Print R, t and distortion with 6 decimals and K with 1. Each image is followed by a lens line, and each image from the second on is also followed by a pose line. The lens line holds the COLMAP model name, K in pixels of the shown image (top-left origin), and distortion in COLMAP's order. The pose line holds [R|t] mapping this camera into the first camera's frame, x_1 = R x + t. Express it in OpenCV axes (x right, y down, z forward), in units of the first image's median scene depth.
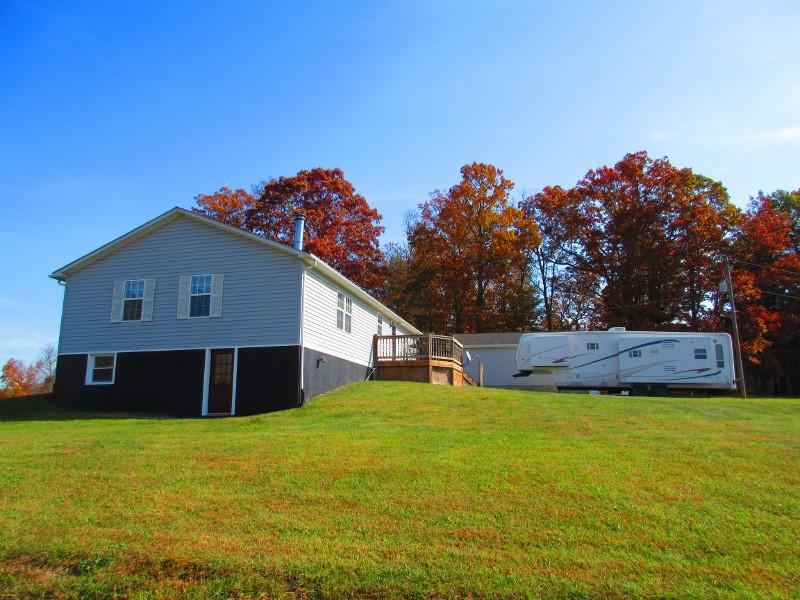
lens RADIAL K [[593.6, 0, 398.7], [0, 593.6, 292.5], [0, 0, 1]] dist [-0.004223, -0.001247]
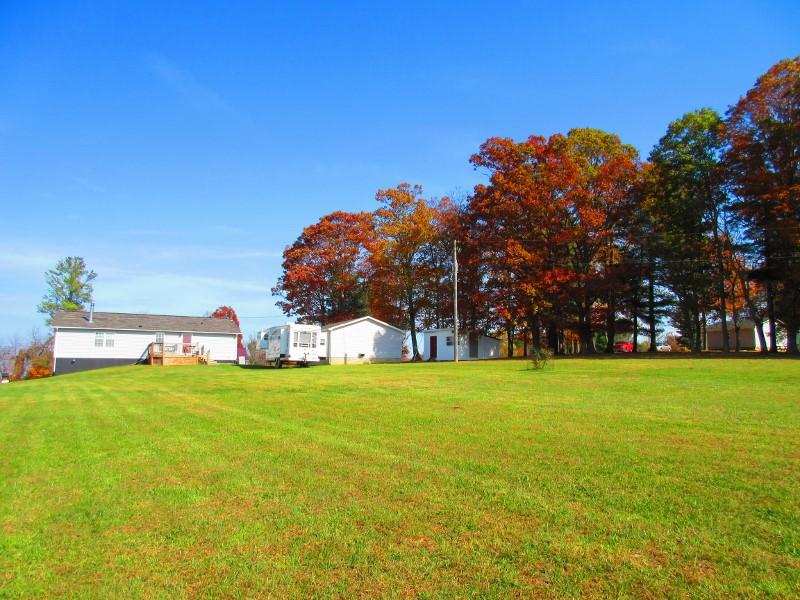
lens RADIAL K [[593.6, 0, 398.7], [0, 593.6, 292.5], [0, 0, 1]] dist [-0.004223, -0.001247]
pose [[0.671184, -0.113360, -0.732572, 1.981920], [0.162301, 0.986733, -0.003988, 0.037938], [0.723306, -0.116220, 0.680677, 0.158764]]
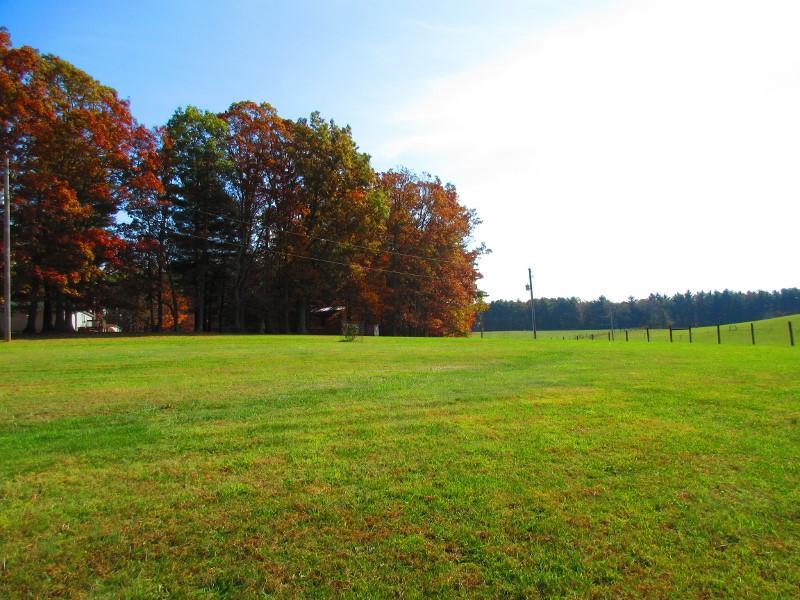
lens RADIAL K [[594.0, 0, 402.7], [0, 594.0, 280.2], [0, 0, 1]] dist [-0.013438, 0.003946]
pose [[0.815781, 0.005681, 0.578333, 0.792064], [-0.062878, 0.994896, 0.078922, 0.004877], [-0.574932, -0.100747, 0.811975, 0.100013]]
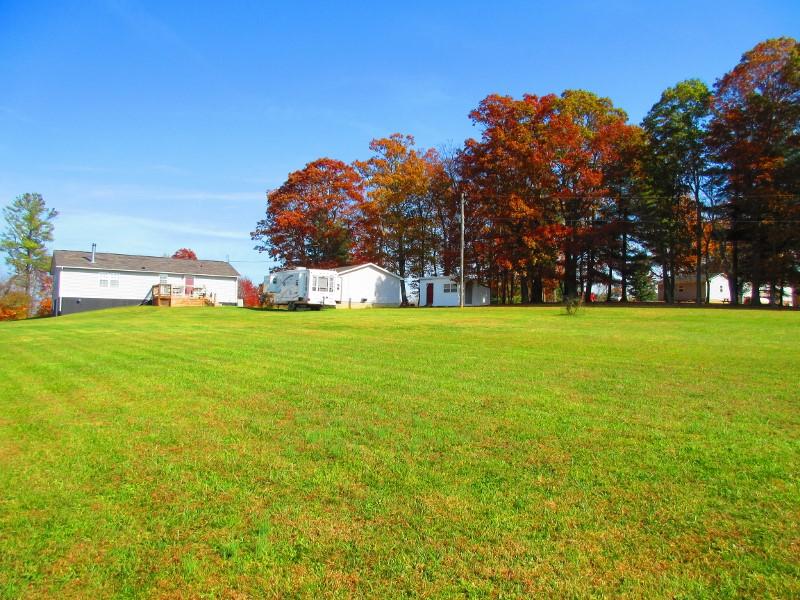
lens RADIAL K [[593.2, 0, 400.5], [0, 593.2, 290.8], [0, 0, 1]] dist [-0.006436, -0.001777]
pose [[0.749405, -0.036532, -0.661103, 1.892936], [0.133362, 0.986342, 0.096669, 0.001141], [0.648542, -0.160610, 0.744041, -0.060193]]
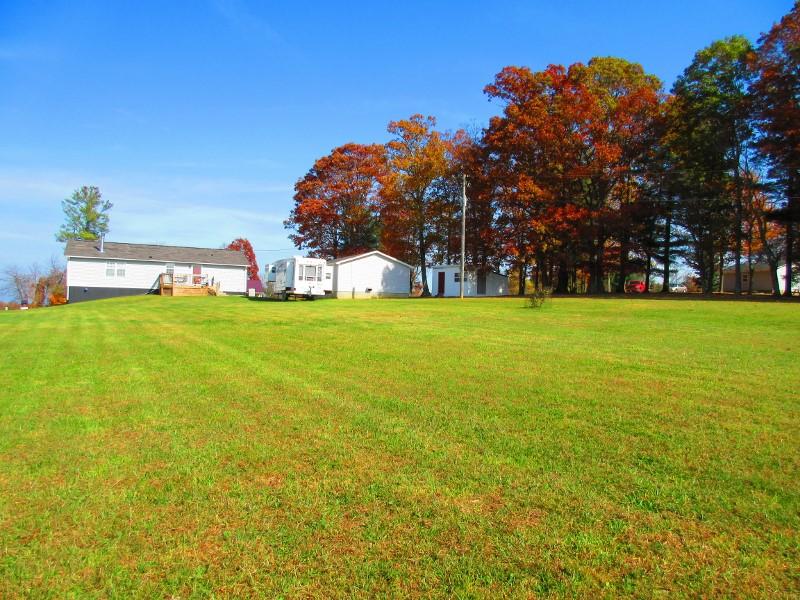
lens RADIAL K [[593.6, 0, 398.7], [0, 593.6, 292.5], [0, 0, 1]] dist [-0.004223, -0.001247]
pose [[0.647524, -0.019577, -0.761794, 1.999451], [0.145108, 0.984547, 0.098040, 0.045141], [0.748102, -0.174026, 0.640358, 0.194690]]
